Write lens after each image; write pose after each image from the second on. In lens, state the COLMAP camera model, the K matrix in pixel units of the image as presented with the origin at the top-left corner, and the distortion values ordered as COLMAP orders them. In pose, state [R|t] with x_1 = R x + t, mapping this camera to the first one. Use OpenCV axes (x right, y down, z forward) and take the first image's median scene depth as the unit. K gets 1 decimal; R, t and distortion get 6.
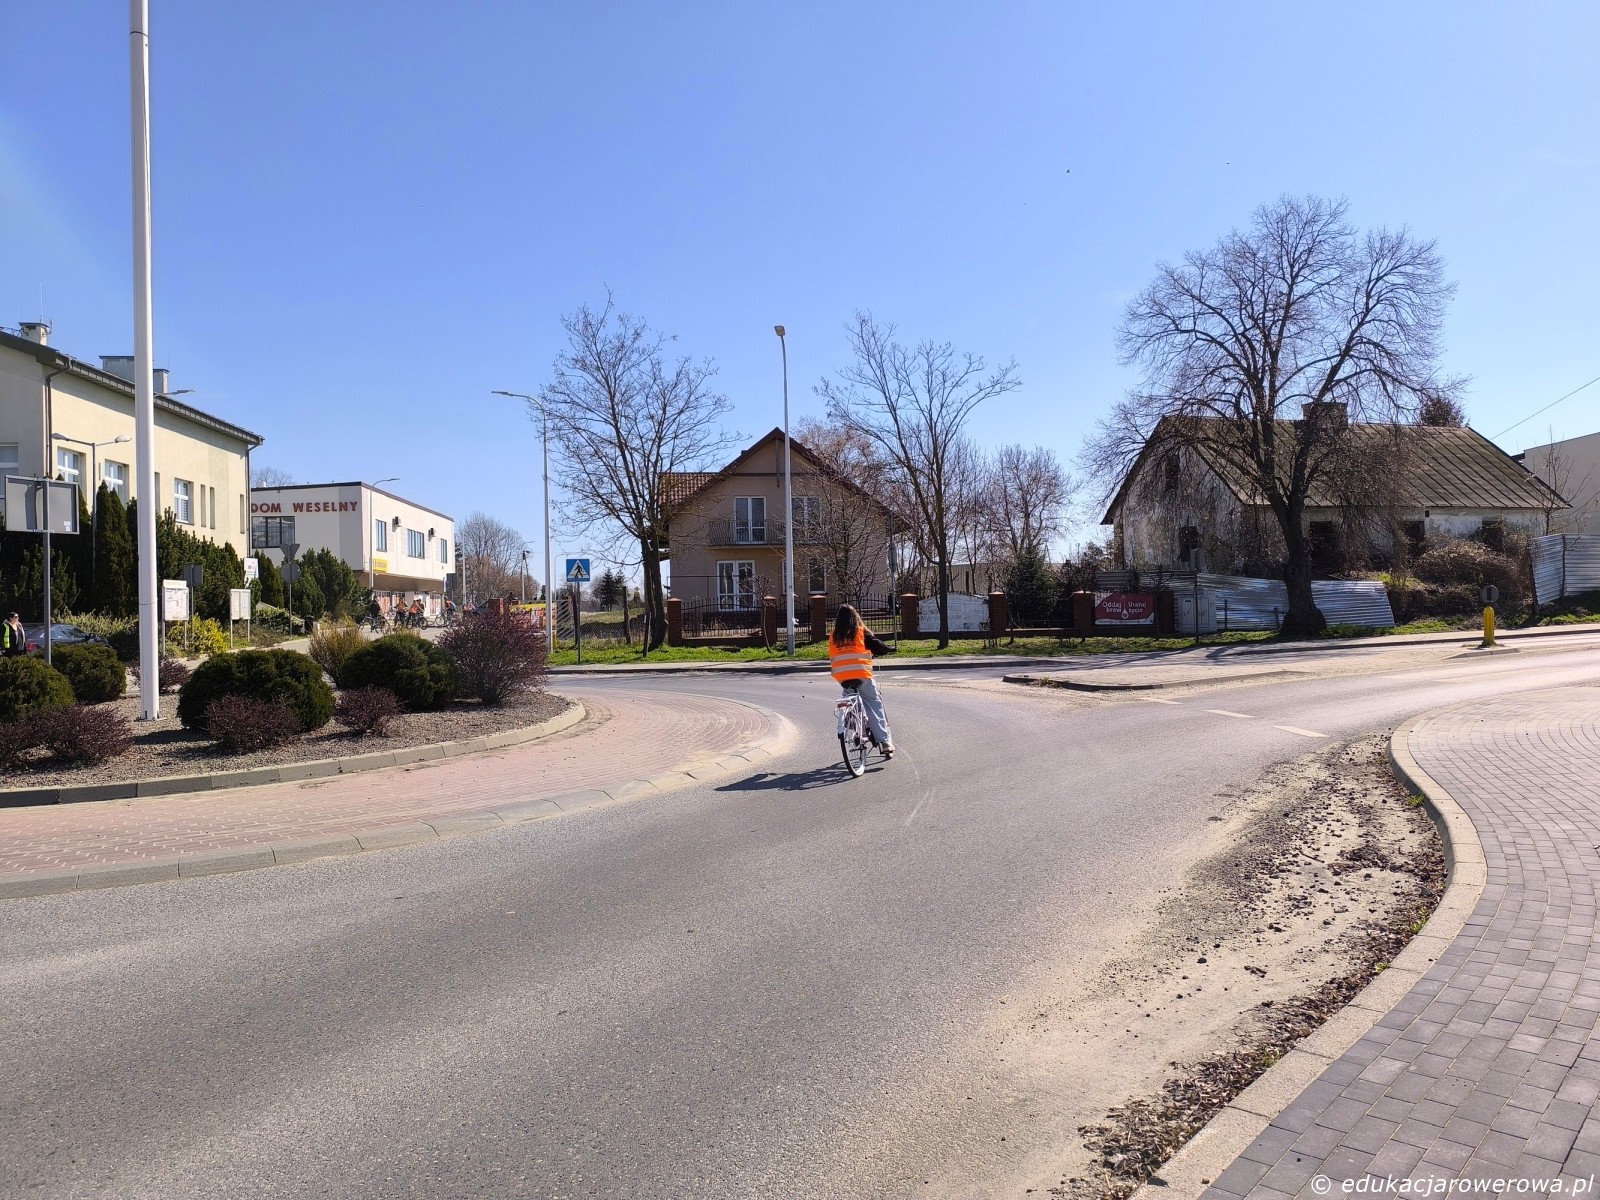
lens RADIAL K [[1097.9, 0, 800.0], [0, 1097.9, 600.0], [0, 0, 1]] dist [0.025476, -0.003534]
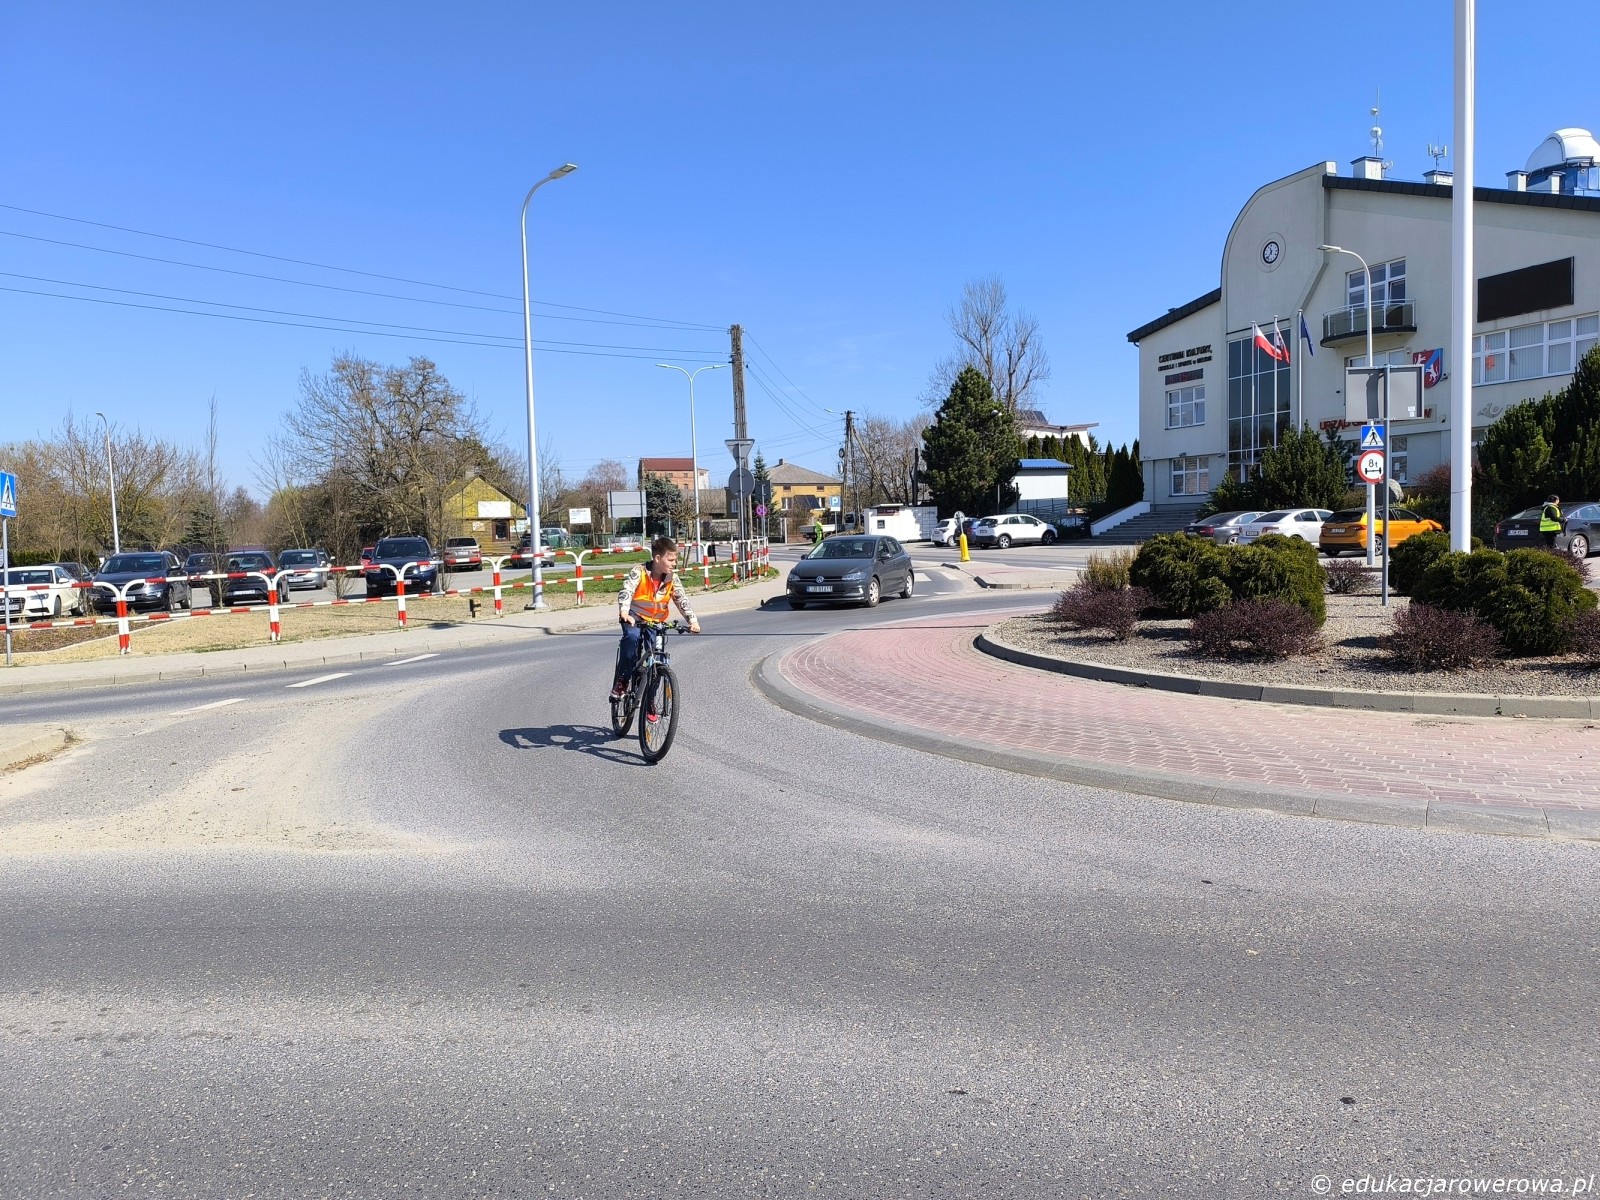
lens RADIAL K [[1097.9, 0, 800.0], [0, 1097.9, 600.0], [0, 0, 1]] dist [0.025476, -0.003534]
pose [[0.271192, 0.080330, -0.959167, 0.181468], [0.029378, 0.995356, 0.091667, -0.009527], [0.962077, -0.053037, 0.267573, 0.298841]]
